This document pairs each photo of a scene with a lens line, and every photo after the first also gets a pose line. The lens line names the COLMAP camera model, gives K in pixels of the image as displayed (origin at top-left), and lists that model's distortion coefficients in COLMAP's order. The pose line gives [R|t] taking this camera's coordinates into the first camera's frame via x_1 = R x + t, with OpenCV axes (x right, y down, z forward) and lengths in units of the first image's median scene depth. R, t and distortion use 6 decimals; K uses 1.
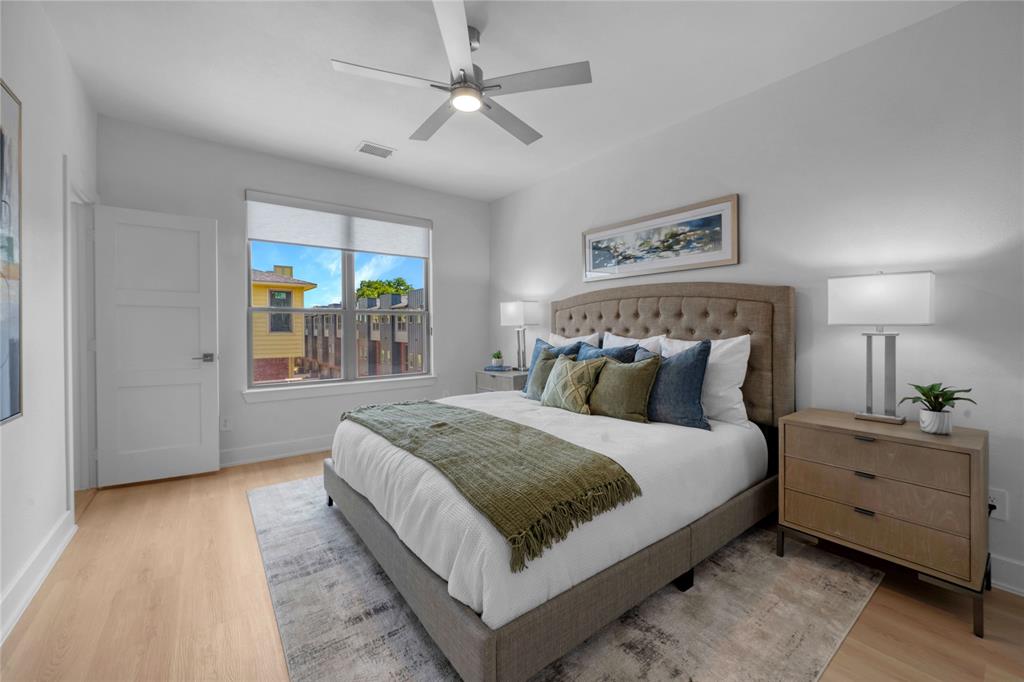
lens RADIAL K [[408.7, 0, 510.1], [0, 408.7, 328.6], [0, 0, 1]] dist [0.001245, 0.000176]
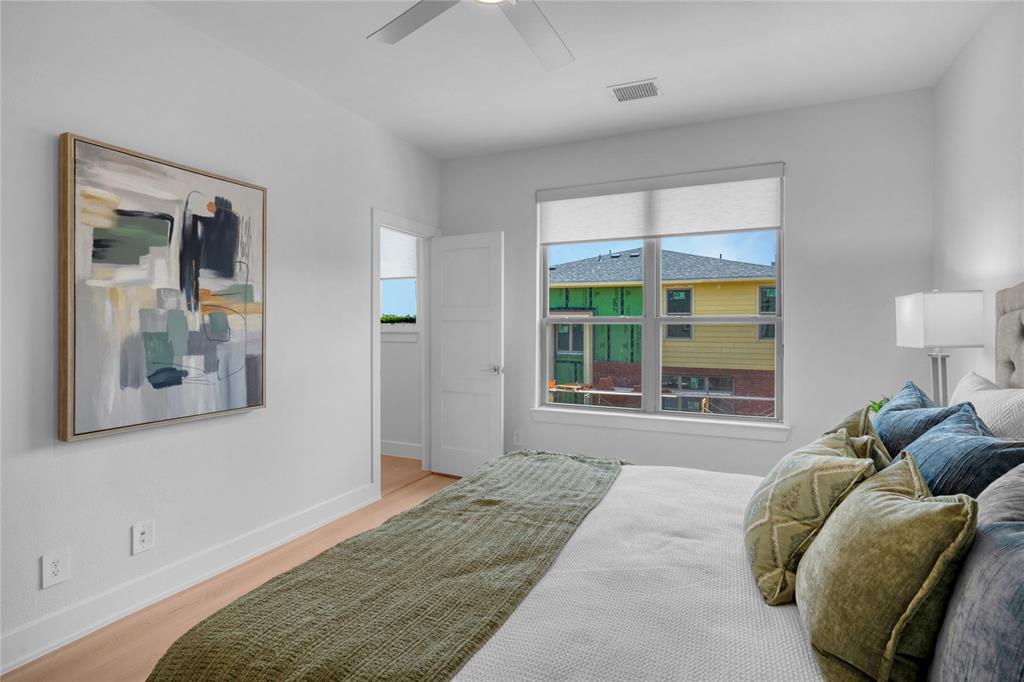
lens RADIAL K [[509.7, 0, 513.4], [0, 509.7, 345.9], [0, 0, 1]] dist [-0.003595, -0.000700]
pose [[0.475665, 0.030606, -0.879094, 0.352403], [-0.005814, 0.999482, 0.031651, -0.028279], [0.879607, -0.009944, 0.475597, 0.403246]]
